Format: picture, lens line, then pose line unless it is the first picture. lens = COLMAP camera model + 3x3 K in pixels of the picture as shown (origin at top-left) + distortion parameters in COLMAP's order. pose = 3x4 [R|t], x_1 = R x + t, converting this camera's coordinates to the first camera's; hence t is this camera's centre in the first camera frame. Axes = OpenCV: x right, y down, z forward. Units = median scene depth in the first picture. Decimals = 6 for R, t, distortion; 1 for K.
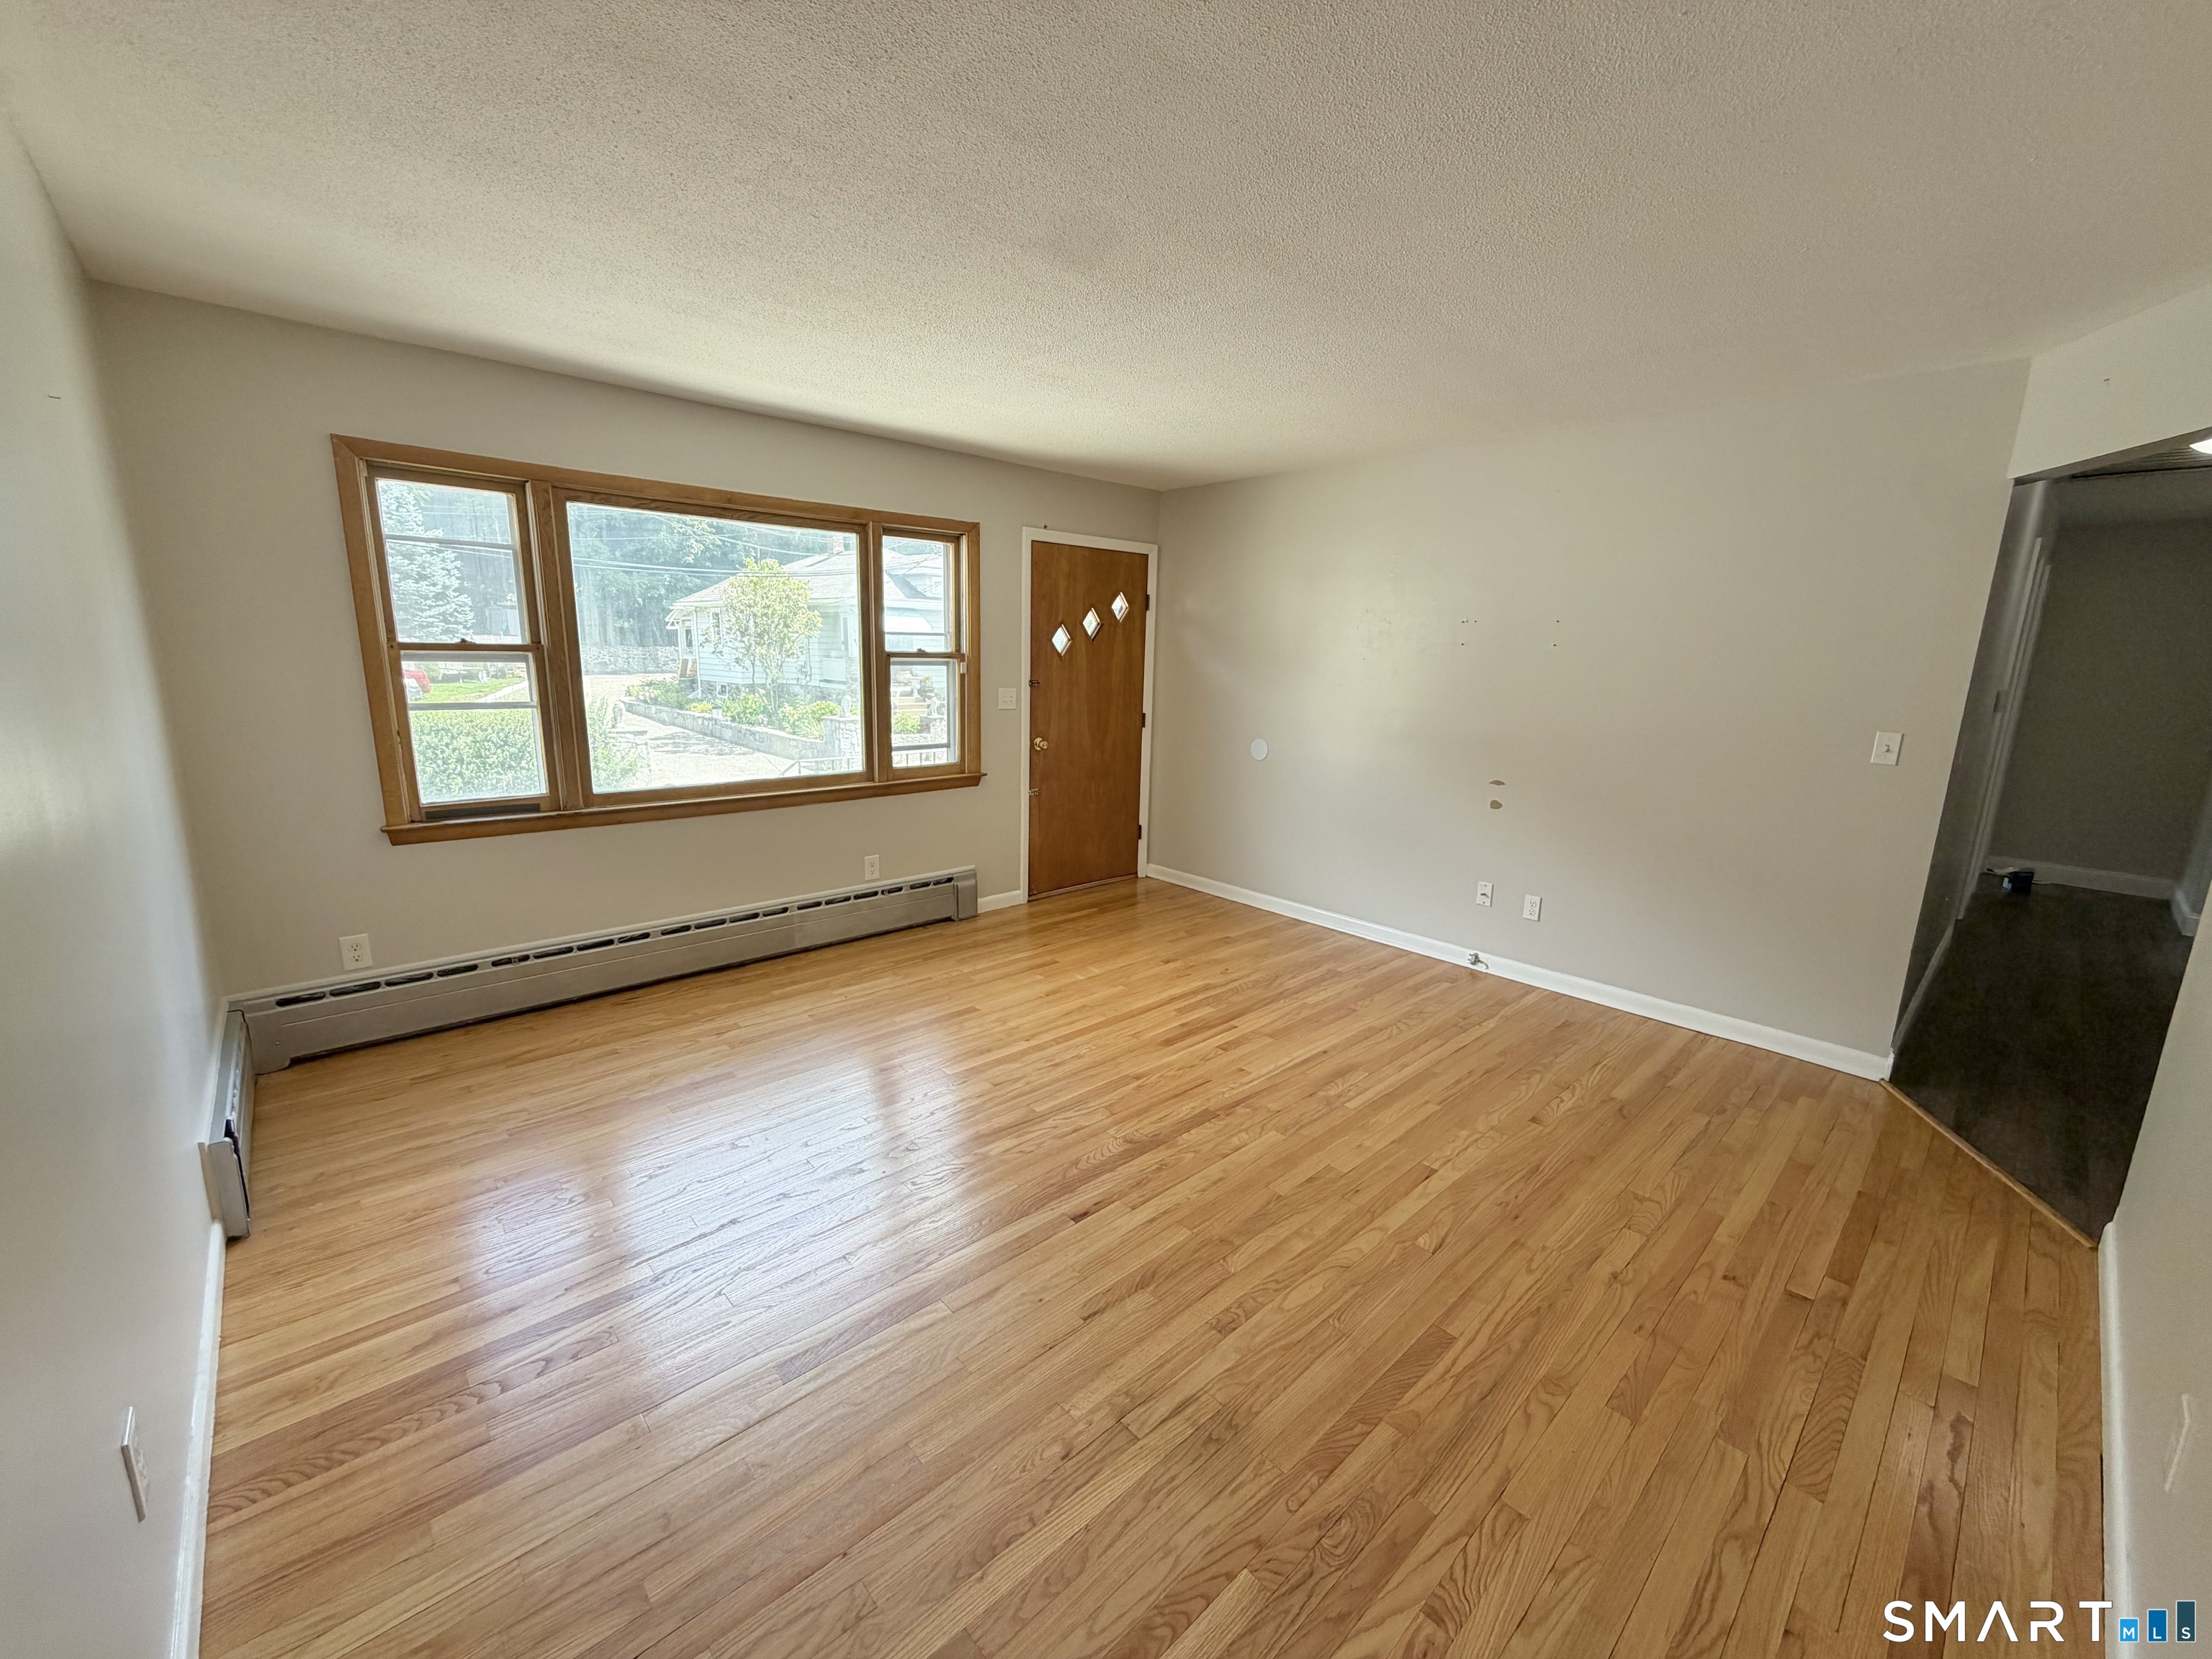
lens RADIAL K [[882.8, 0, 1103.5], [0, 882.8, 832.8], [0, 0, 1]] dist [-0.000649, 0.000023]
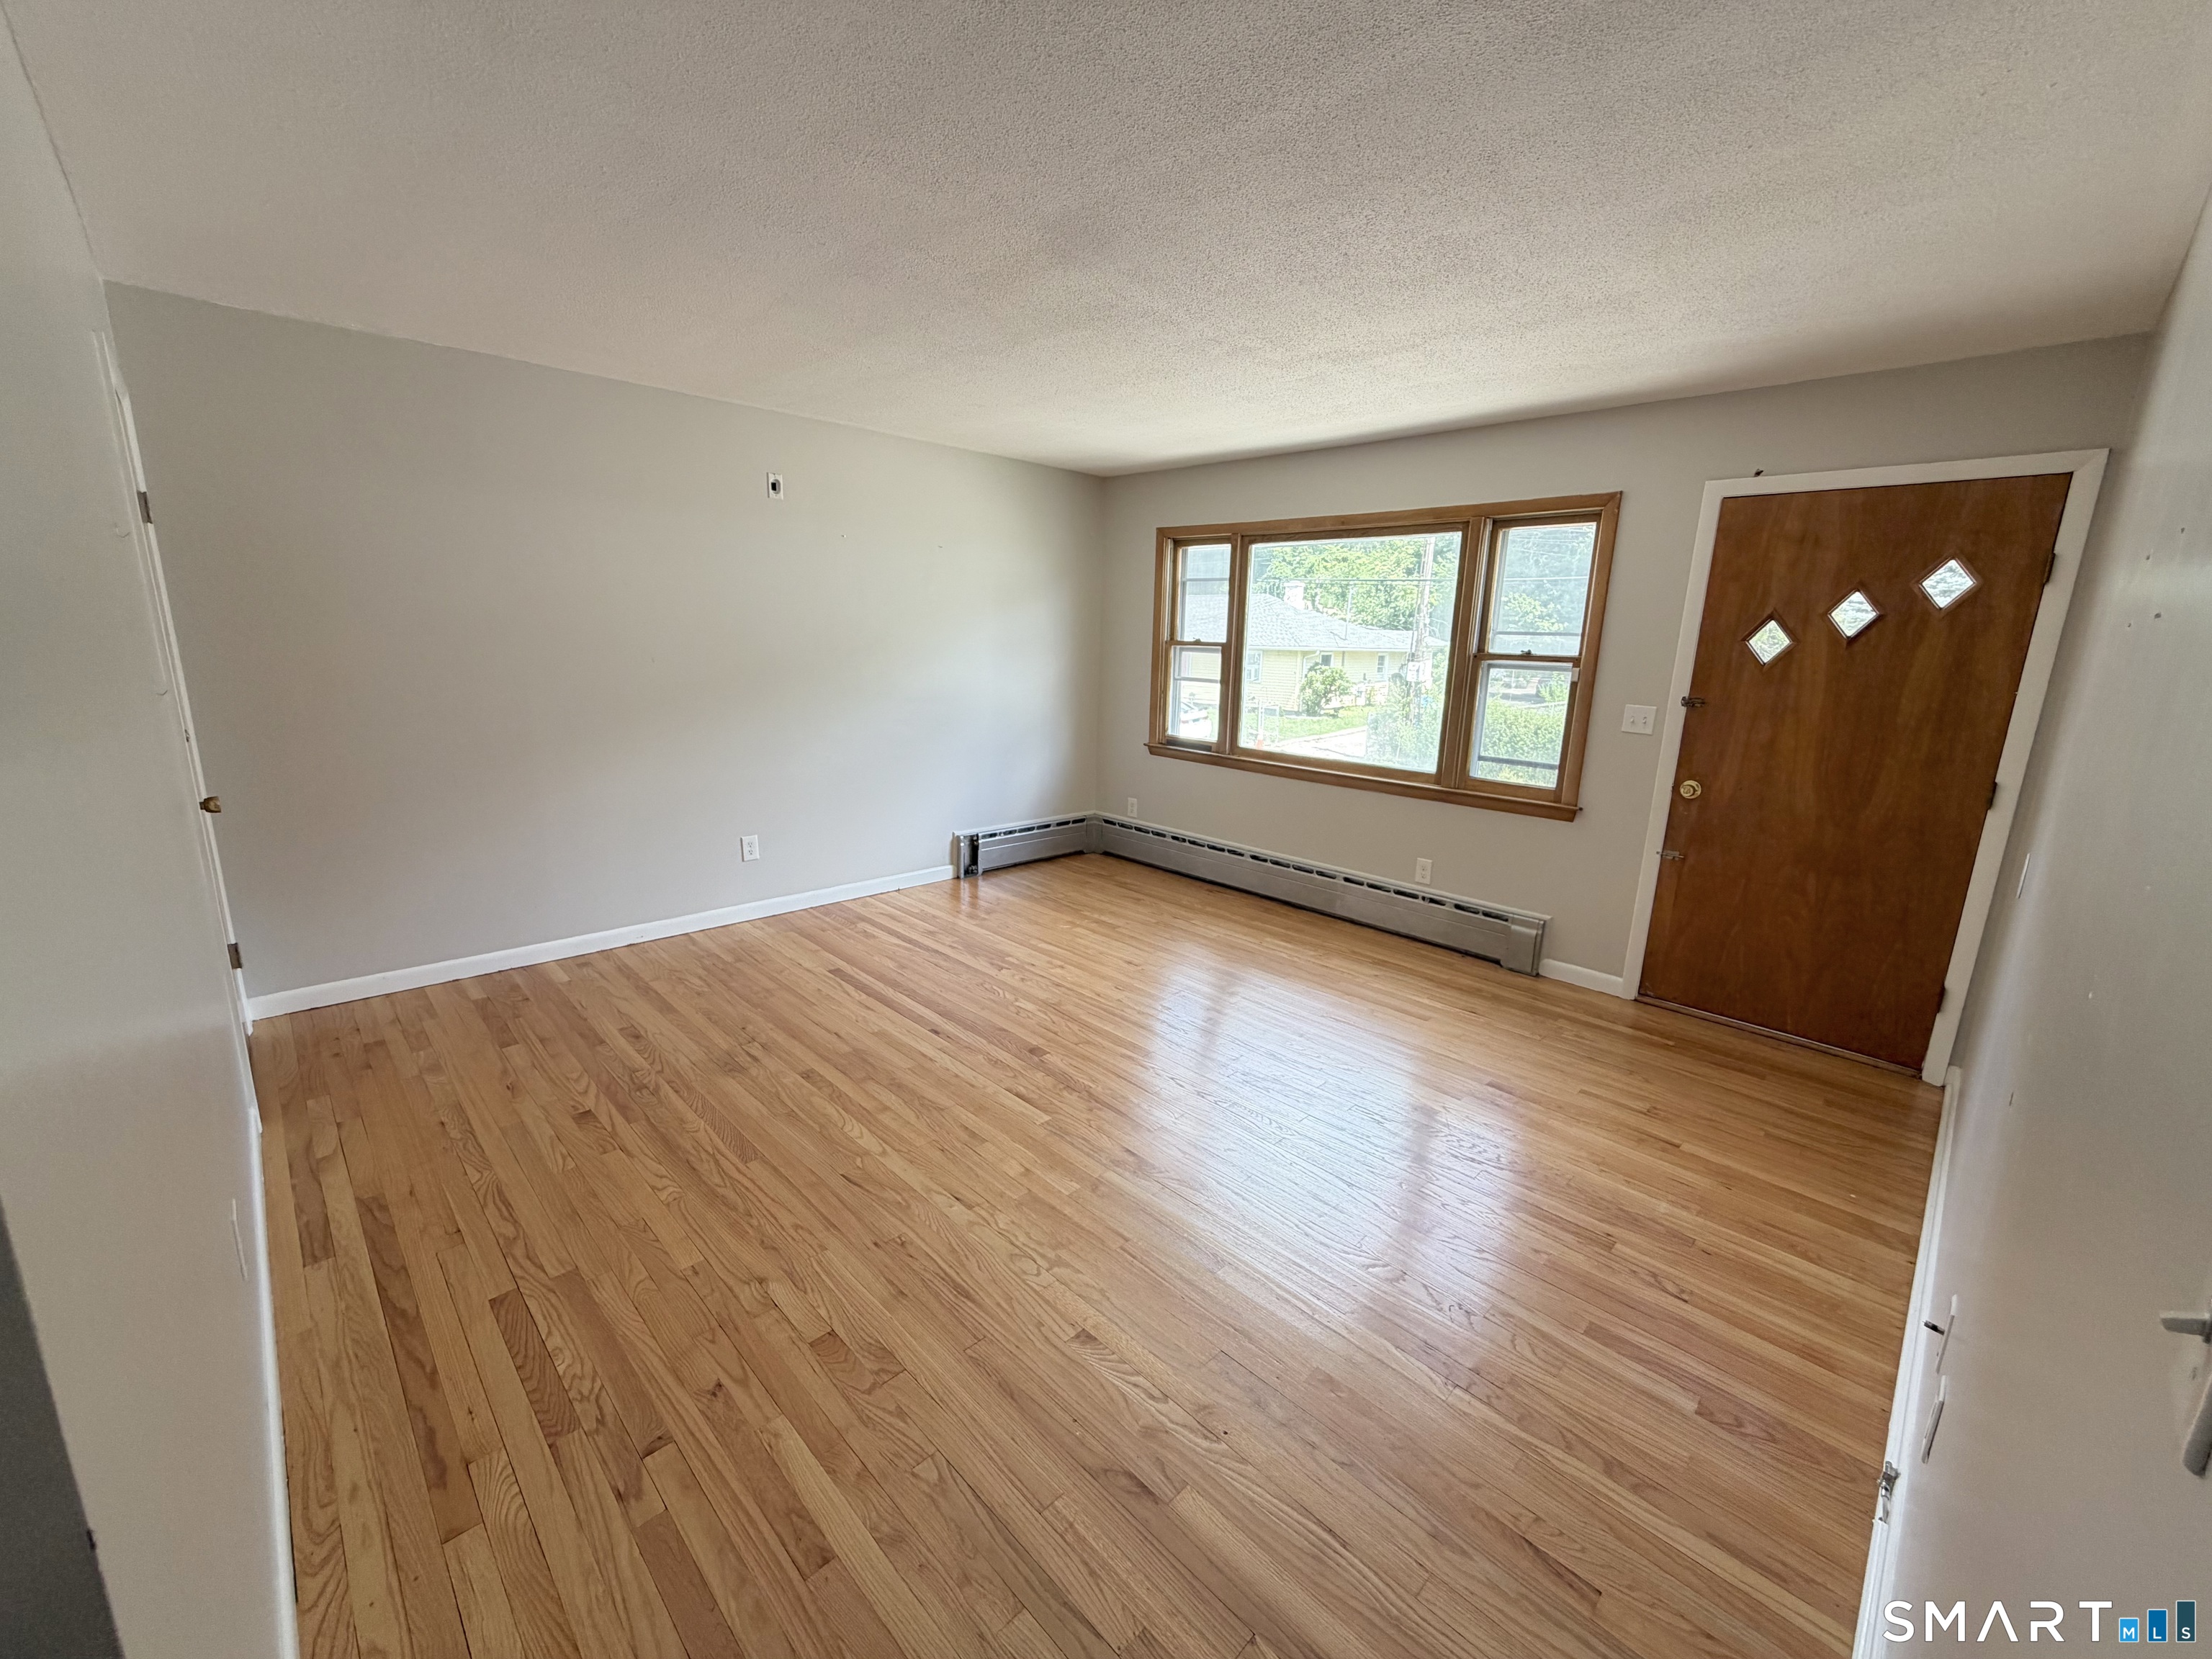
lens RADIAL K [[882.8, 0, 1103.5], [0, 882.8, 832.8], [0, 0, 1]] dist [-0.000649, 0.000023]
pose [[0.034245, 0.199075, -0.979386, 0.710587], [-0.233003, 0.954546, 0.185879, -0.105480], [0.971873, 0.221835, 0.079073, 0.589658]]
